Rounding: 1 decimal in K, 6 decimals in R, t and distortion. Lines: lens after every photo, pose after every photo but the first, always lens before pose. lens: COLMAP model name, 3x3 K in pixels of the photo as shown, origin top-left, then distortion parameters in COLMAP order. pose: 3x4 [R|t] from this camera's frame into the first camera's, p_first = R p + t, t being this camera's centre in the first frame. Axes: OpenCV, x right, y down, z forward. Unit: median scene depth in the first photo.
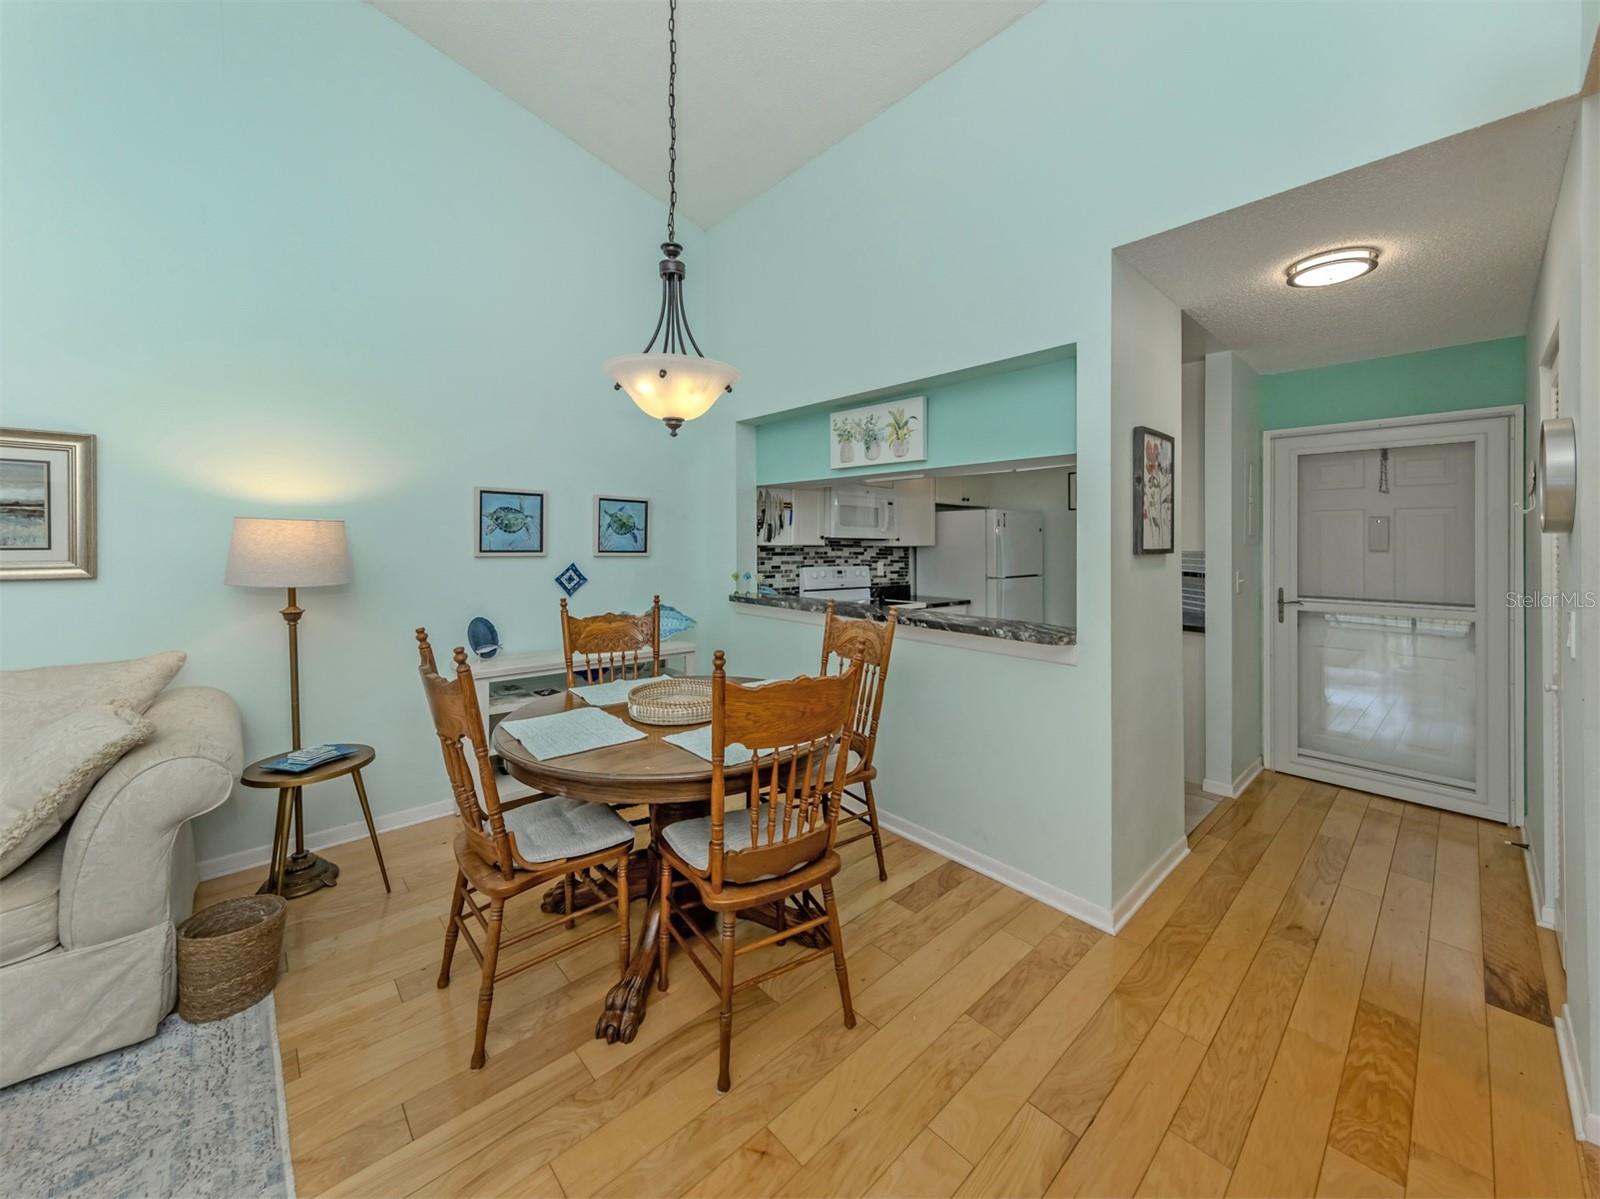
lens RADIAL K [[603.8, 0, 789.2], [0, 603.8, 541.4], [0, 0, 1]] dist [0.010791, -0.000064]
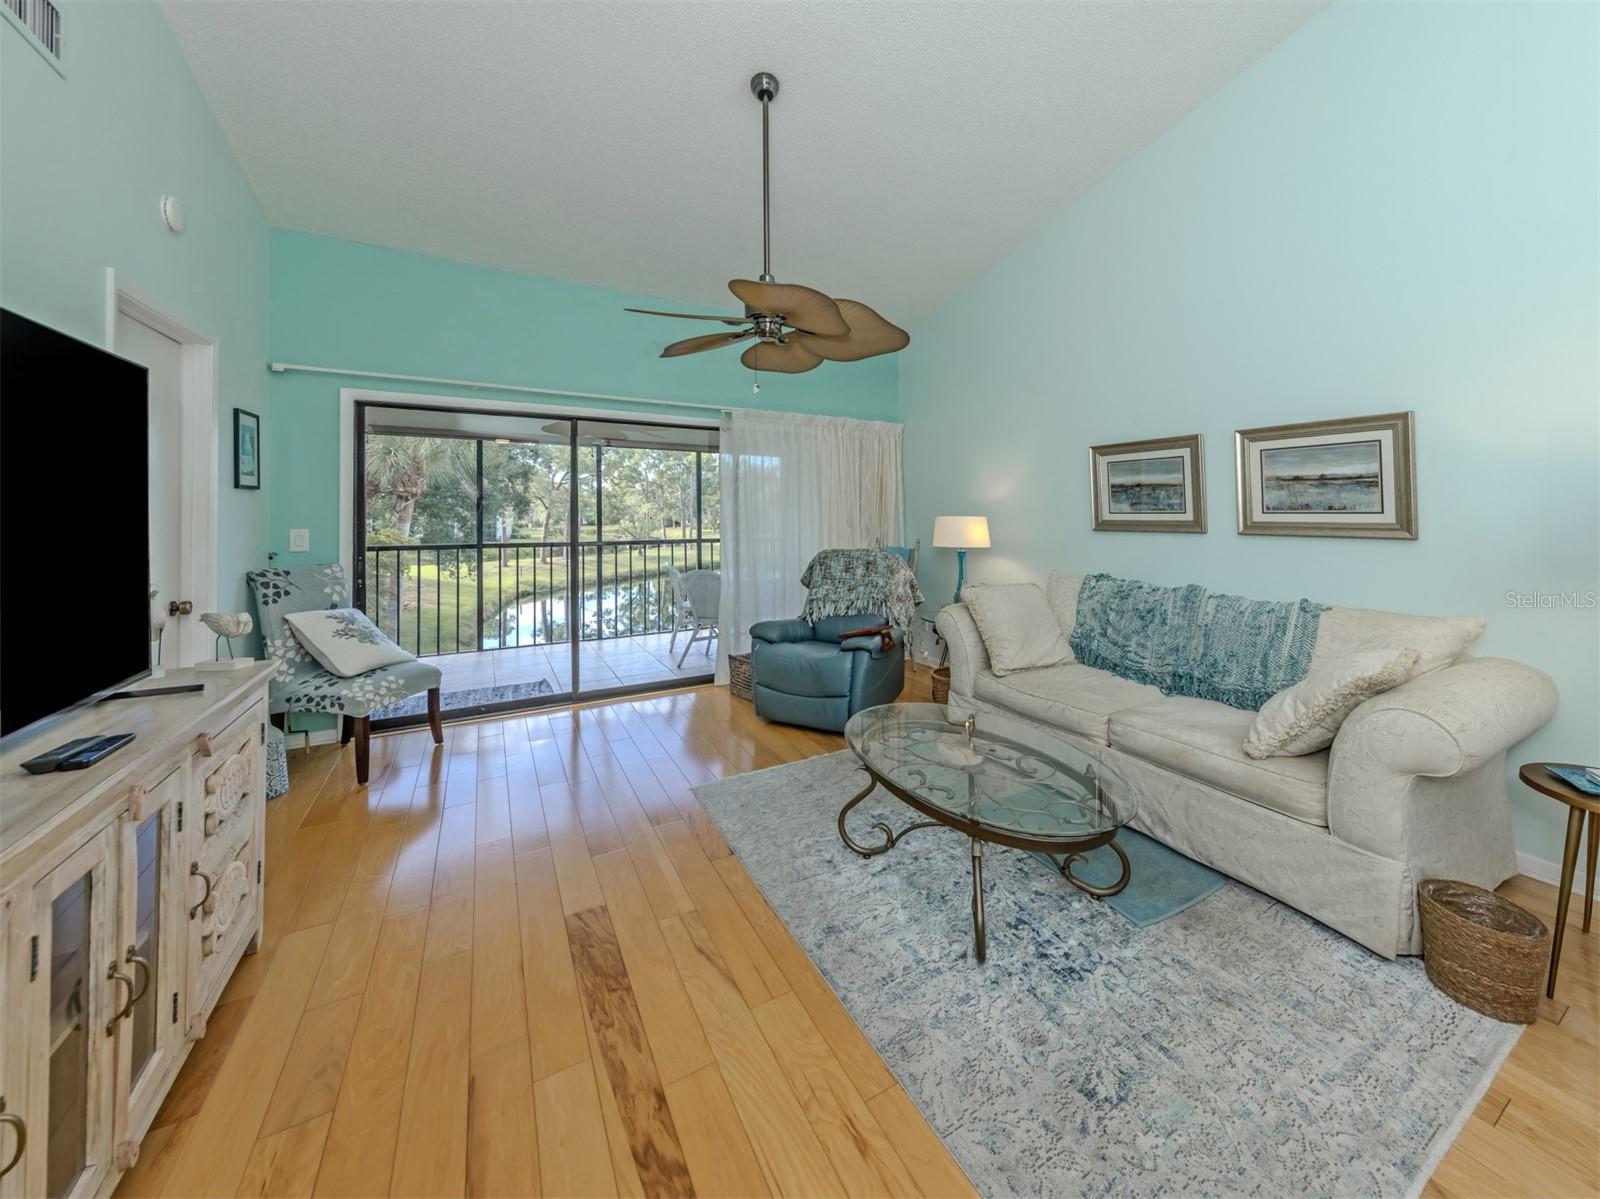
lens RADIAL K [[596.2, 0, 844.3], [0, 596.2, 511.7], [0, 0, 1]] dist [0.001998, -0.000168]
pose [[-0.194361, -0.005758, -0.980913, 0.088716], [0.000687, 0.999982, -0.006006, 0.010347], [0.980930, -0.001842, -0.194354, 0.123547]]
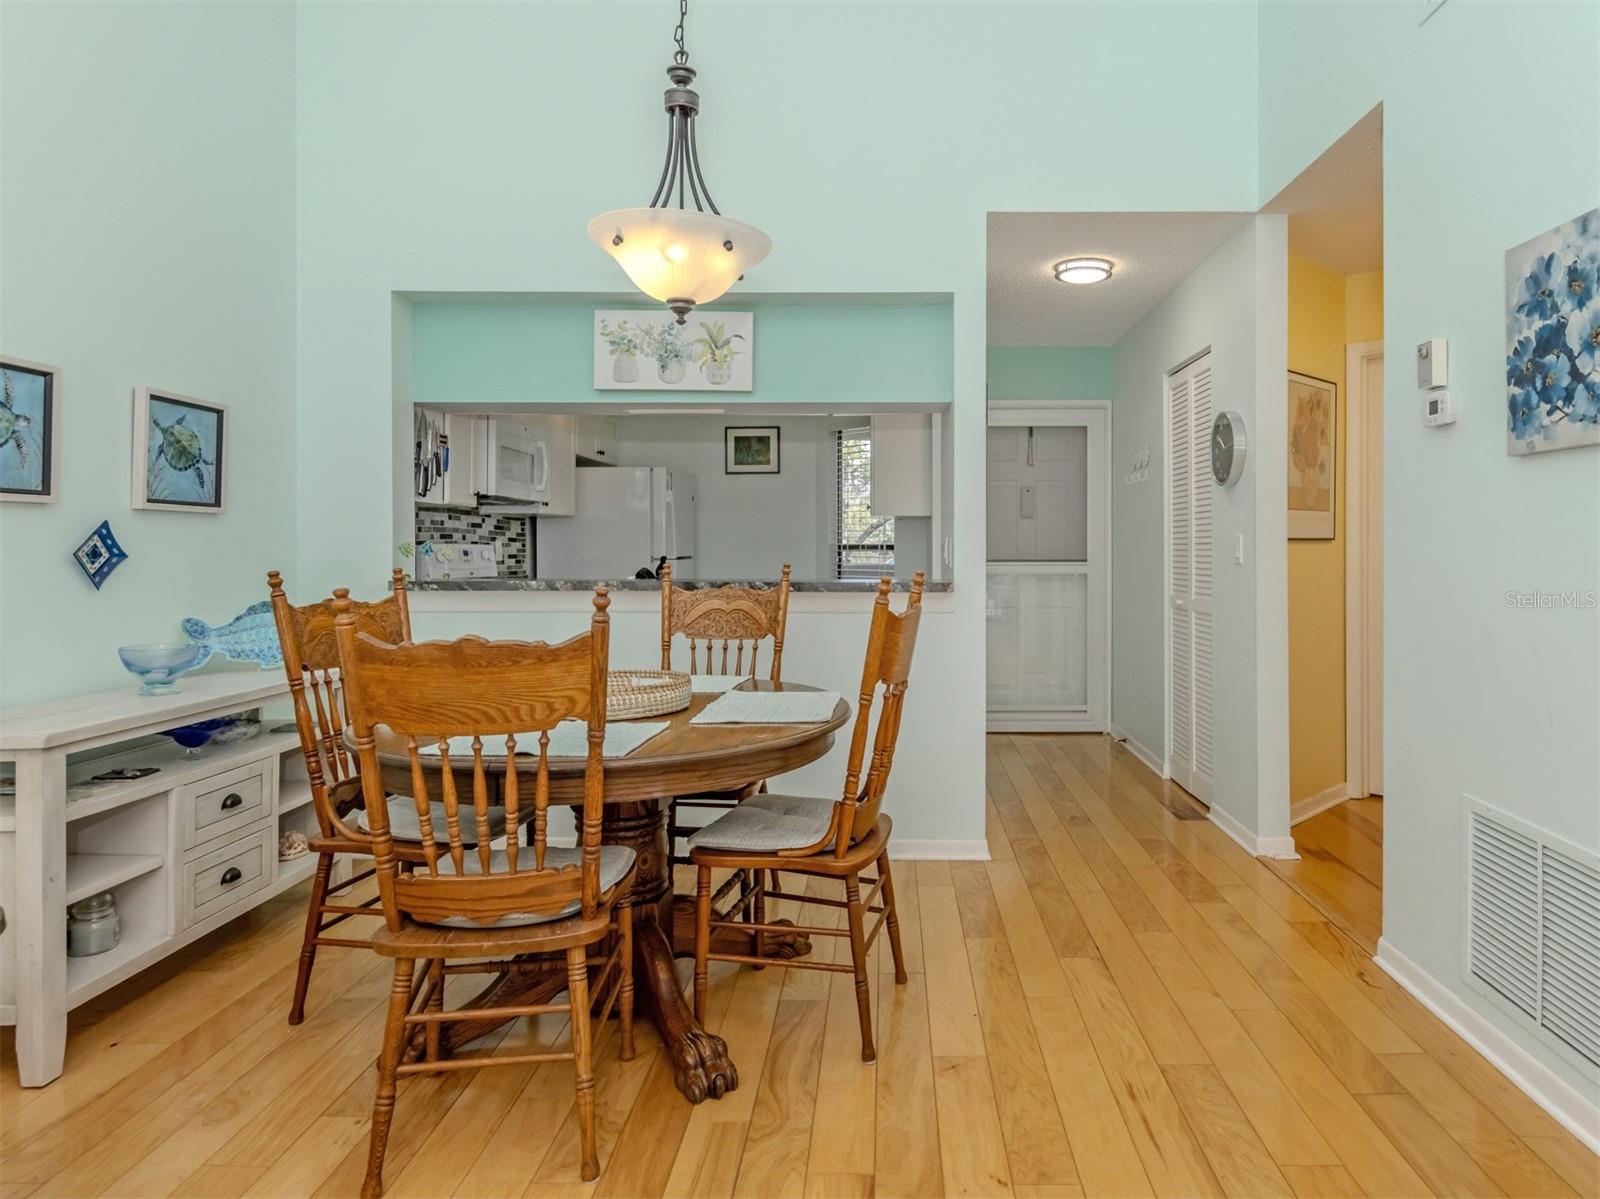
lens RADIAL K [[953.1, 0, 881.0], [0, 953.1, 545.3], [0, 0, 1]] dist [0.001820, 0.000859]
pose [[0.677758, -0.007807, 0.735244, -0.497033], [0.003184, 0.999965, 0.007684, 0.051342], [-0.735278, -0.002867, 0.677759, 0.008694]]
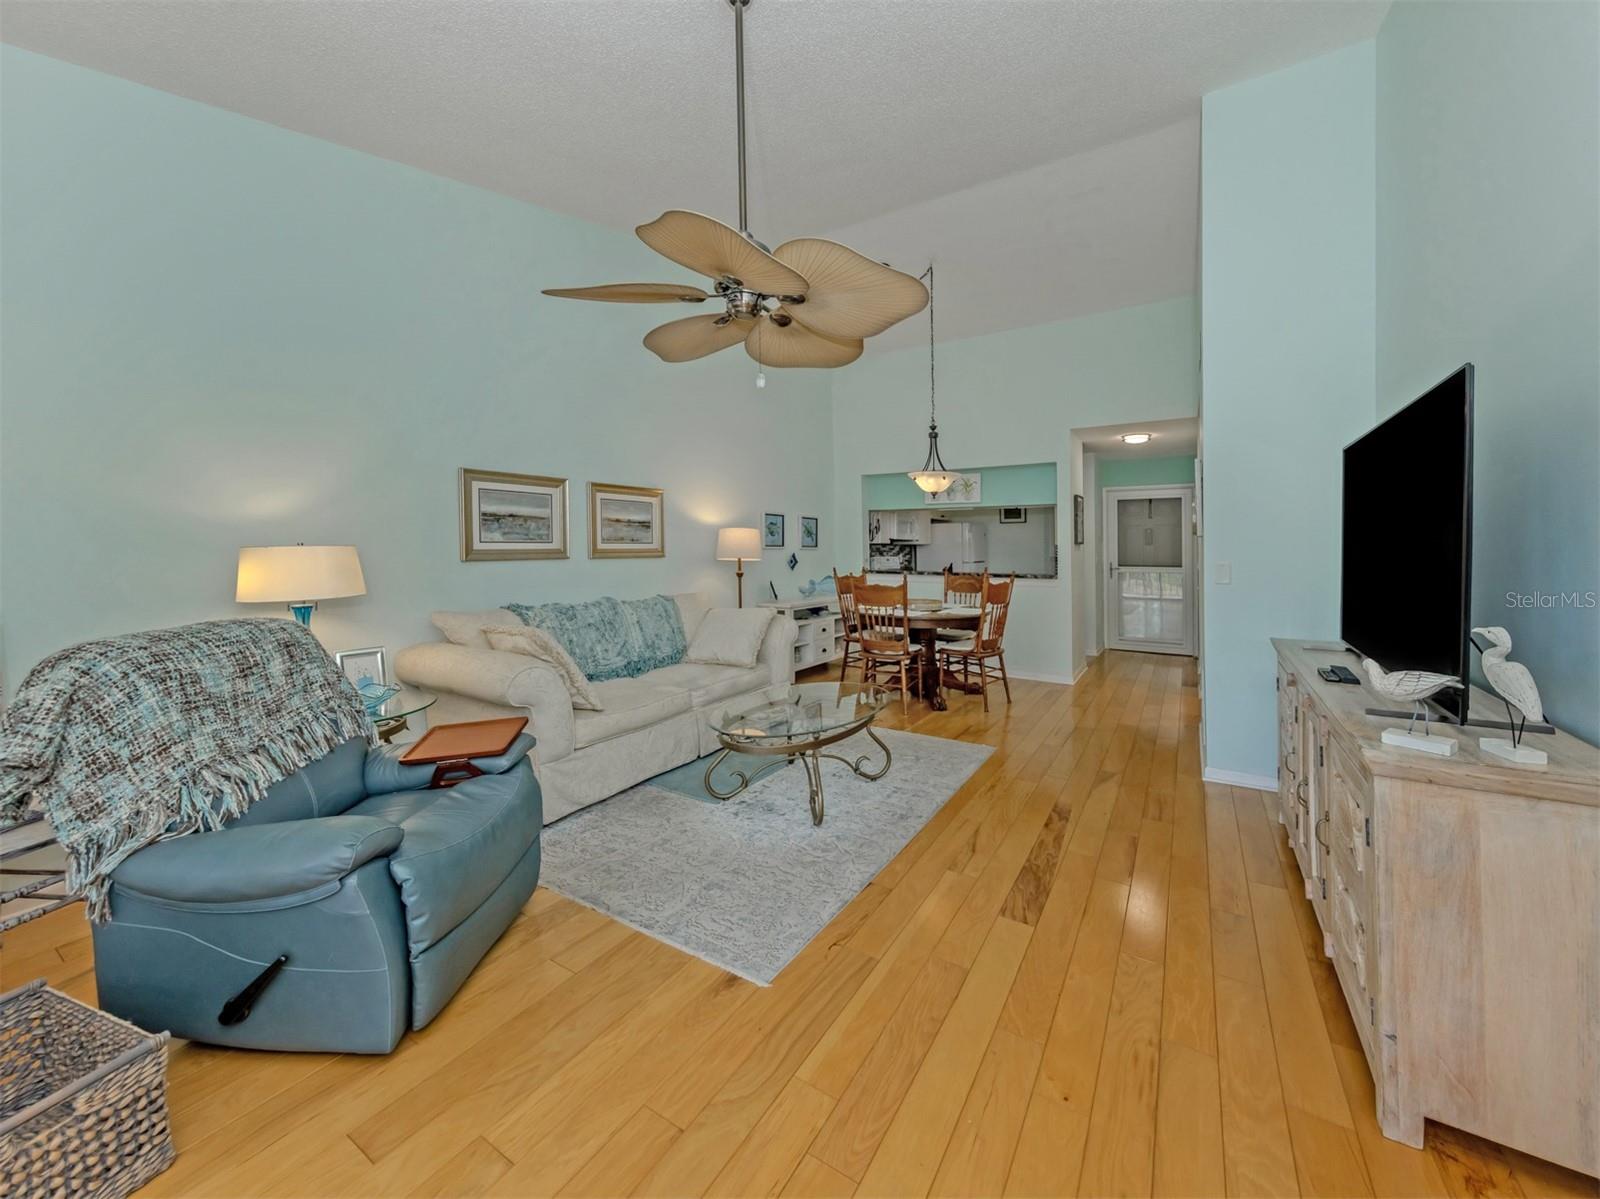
lens RADIAL K [[587.7, 0, 822.8], [0, 587.7, 553.8], [0, 0, 1]] dist [0.000389, 0.000034]
pose [[0.960718, -0.007514, 0.277425, -0.759217], [0.003828, 0.999897, 0.013825, 0.014878], [-0.277500, -0.012220, 0.960648, -0.723632]]
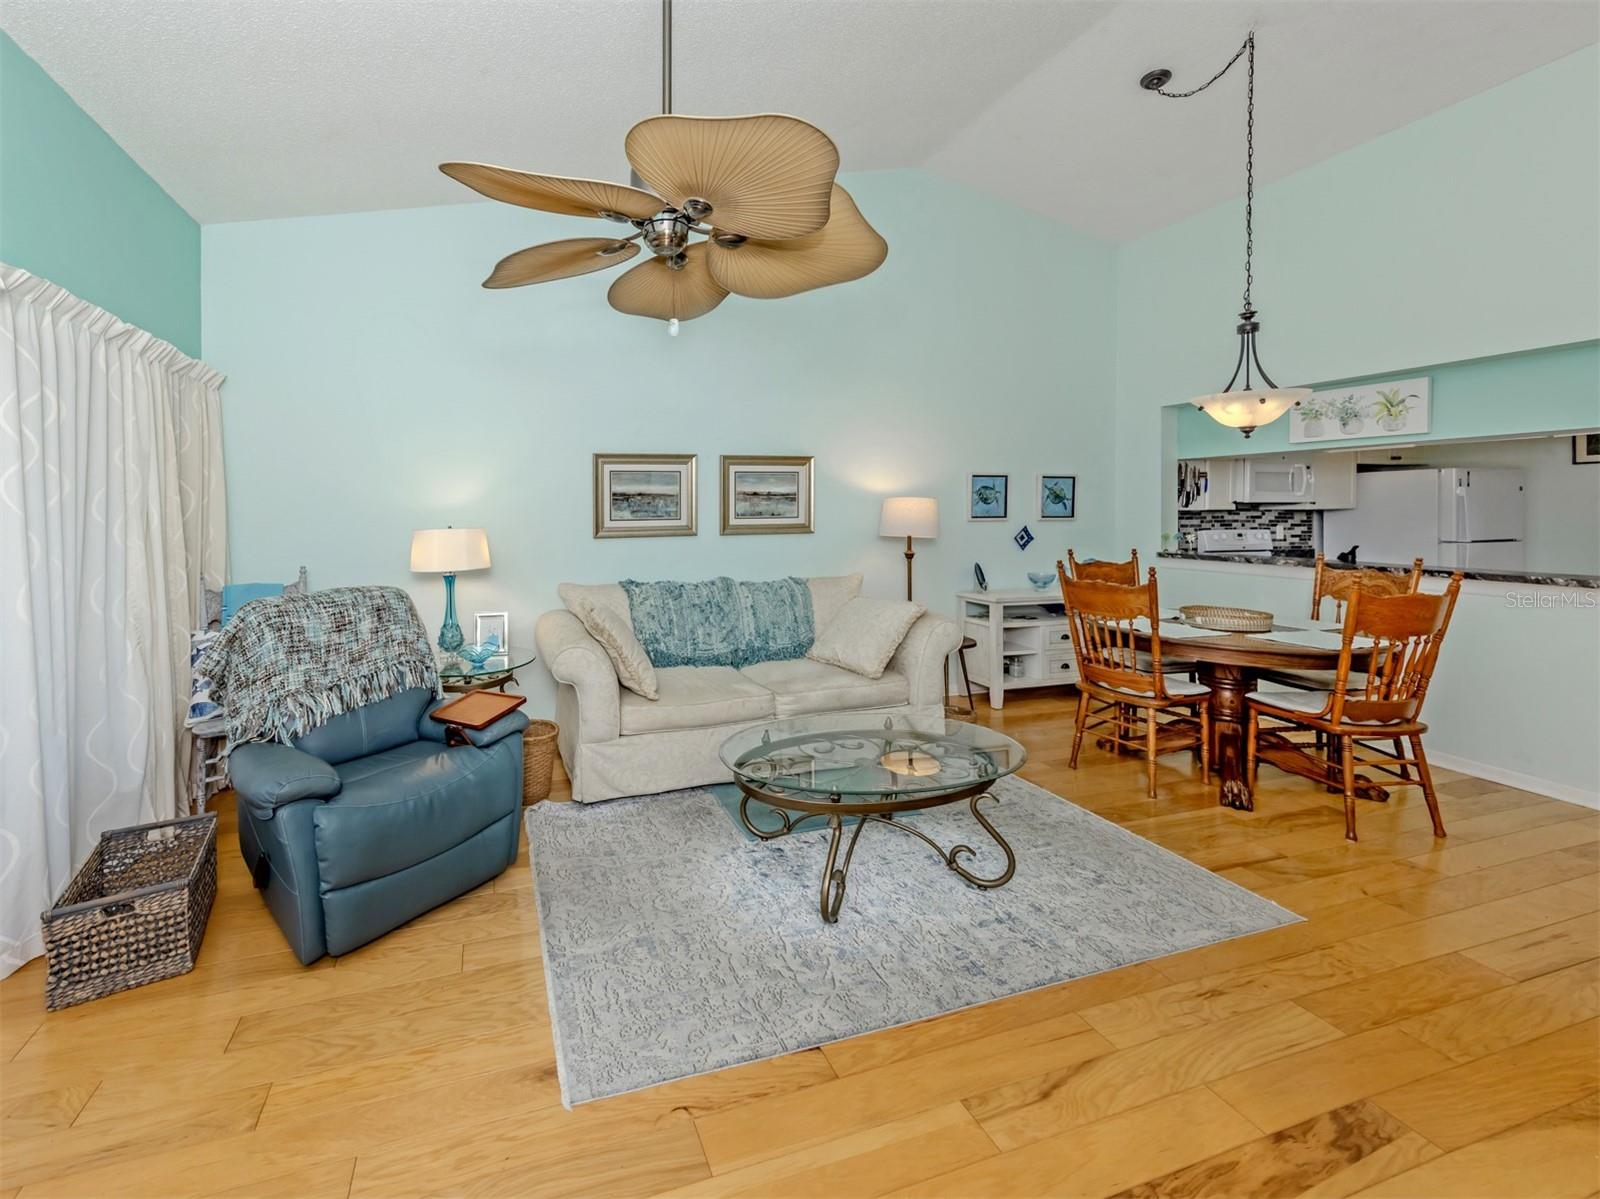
lens RADIAL K [[619.7, 0, 679.7], [0, 619.7, 521.4], [0, 0, 1]] dist [0.005849, -0.000212]
pose [[0.893318, -0.006703, -0.449375, -0.420879], [0.015593, 0.999749, 0.016084, -0.007485], [0.449155, -0.021375, 0.893198, -0.567287]]
